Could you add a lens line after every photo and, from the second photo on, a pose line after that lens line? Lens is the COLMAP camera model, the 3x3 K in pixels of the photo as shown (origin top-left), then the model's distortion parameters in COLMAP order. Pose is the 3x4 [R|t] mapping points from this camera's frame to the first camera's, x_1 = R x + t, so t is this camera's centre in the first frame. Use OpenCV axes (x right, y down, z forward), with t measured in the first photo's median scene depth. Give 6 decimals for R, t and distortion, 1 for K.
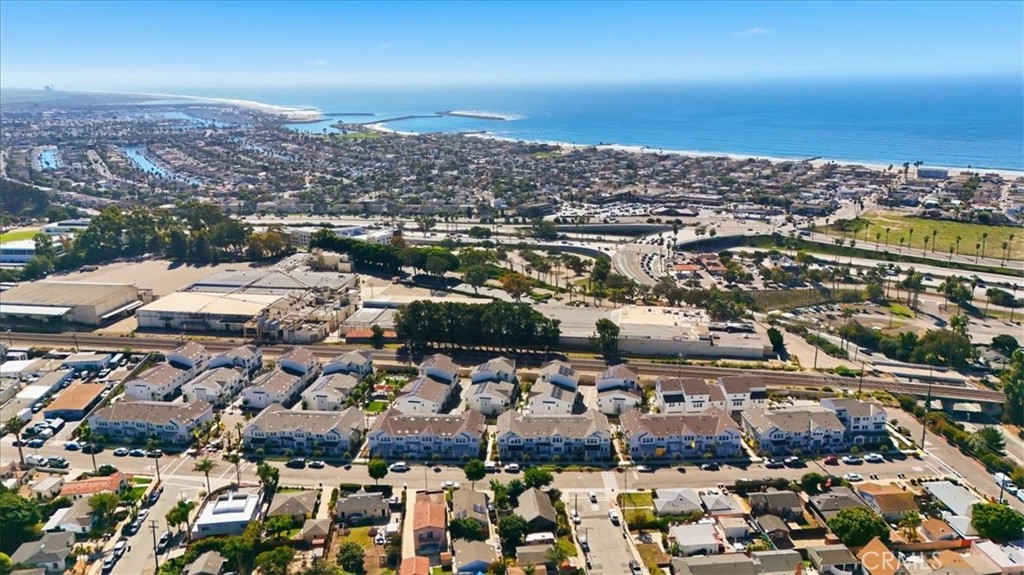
lens RADIAL K [[775.3, 0, 512.0], [0, 775.3, 287.5], [0, 0, 1]] dist [0.072804, -0.180874]
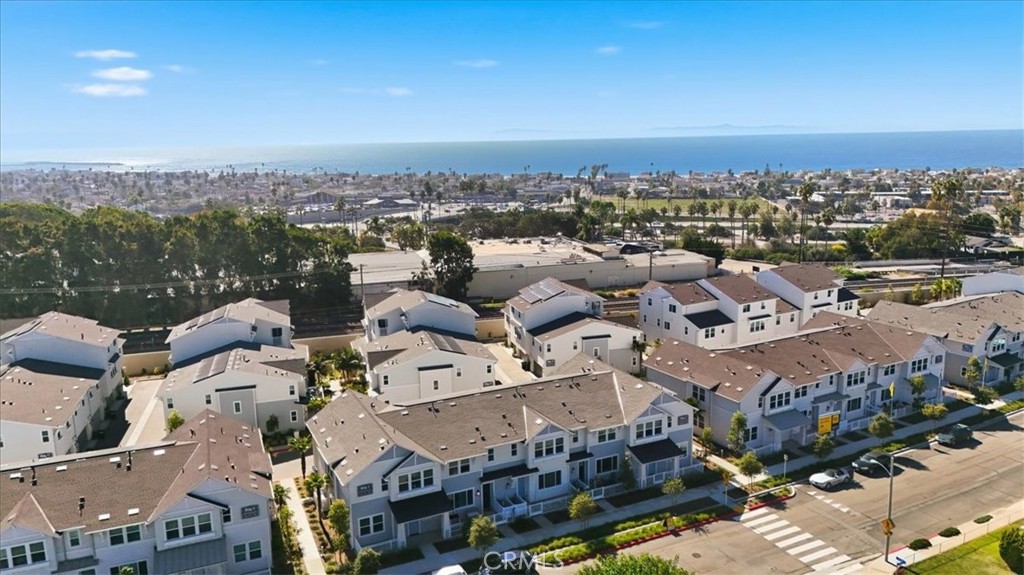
lens RADIAL K [[775.3, 0, 512.0], [0, 775.3, 287.5], [0, 0, 1]] dist [0.072804, -0.180874]
pose [[0.892615, -0.093770, 0.440960, -0.076105], [0.139360, 0.987615, -0.072084, 0.154672], [-0.428739, 0.125796, 0.894627, 0.730871]]
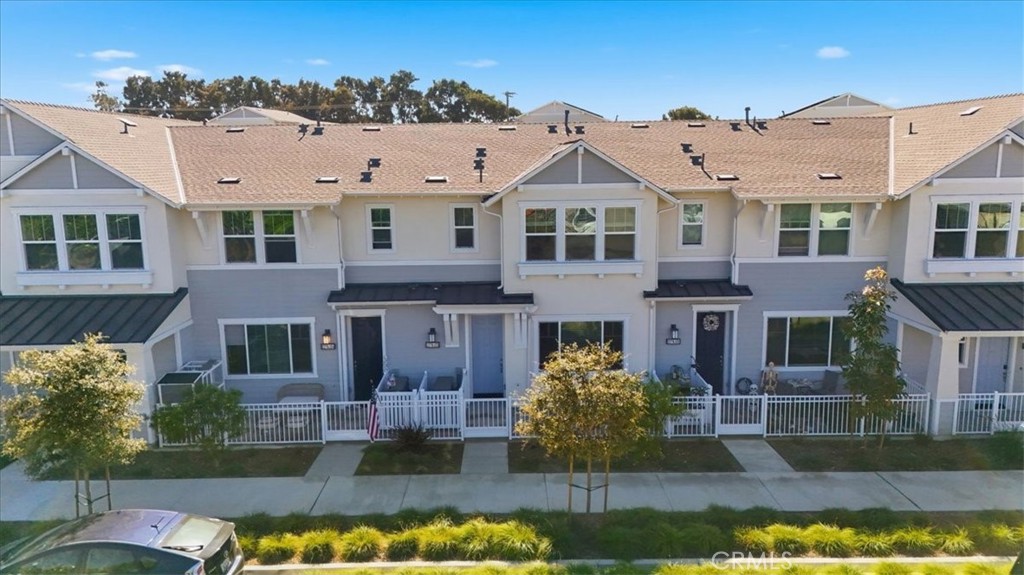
lens RADIAL K [[738.7, 0, 512.0], [0, 738.7, 287.5], [0, 0, 1]] dist [0.054436, -0.002719]
pose [[0.999930, -0.008772, 0.007955, 0.049705], [0.009796, 0.990188, -0.139396, 0.211827], [-0.006654, 0.139464, 0.990205, 0.909879]]
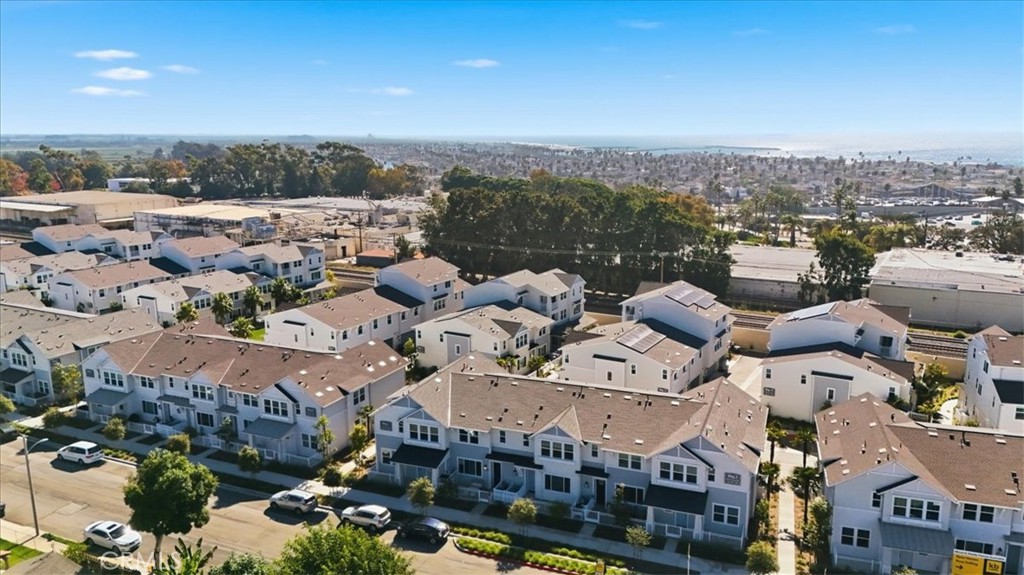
lens RADIAL K [[737.6, 0, 512.0], [0, 737.6, 287.5], [0, 0, 1]] dist [0.008511, -0.001253]
pose [[0.926711, 0.069275, -0.369335, 0.137641], [-0.100597, 0.992722, -0.066207, 0.155195], [0.362060, 0.098509, 0.926935, 0.731050]]
